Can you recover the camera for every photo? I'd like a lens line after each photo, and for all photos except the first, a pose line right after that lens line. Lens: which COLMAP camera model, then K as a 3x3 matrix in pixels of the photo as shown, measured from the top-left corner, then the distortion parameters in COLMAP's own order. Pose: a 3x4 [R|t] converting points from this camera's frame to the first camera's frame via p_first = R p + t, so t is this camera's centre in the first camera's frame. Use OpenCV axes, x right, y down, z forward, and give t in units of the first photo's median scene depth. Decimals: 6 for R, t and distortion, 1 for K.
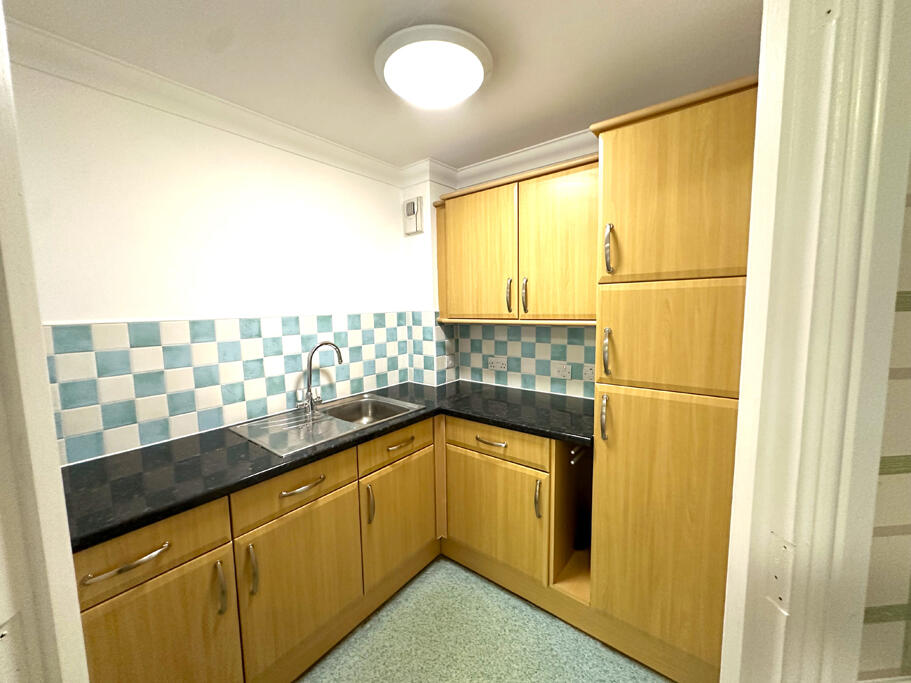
lens RADIAL K [[366.2, 0, 455.9], [0, 366.2, 341.4], [0, 0, 1]] dist [-0.000444, 0.000353]
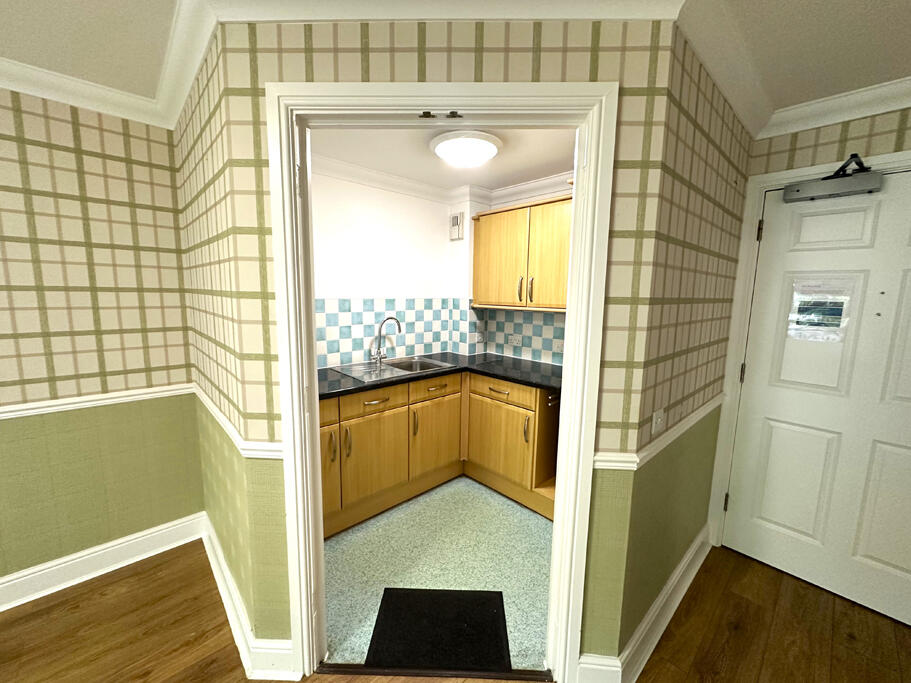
lens RADIAL K [[366.2, 0, 453.5], [0, 366.2, 340.1], [0, 0, 1]] dist [-0.000444, 0.000353]
pose [[0.987906, 0.052182, -0.146009, 0.108866], [-0.047914, 0.998319, 0.032602, 0.033067], [0.147465, -0.025212, 0.988746, -0.406502]]
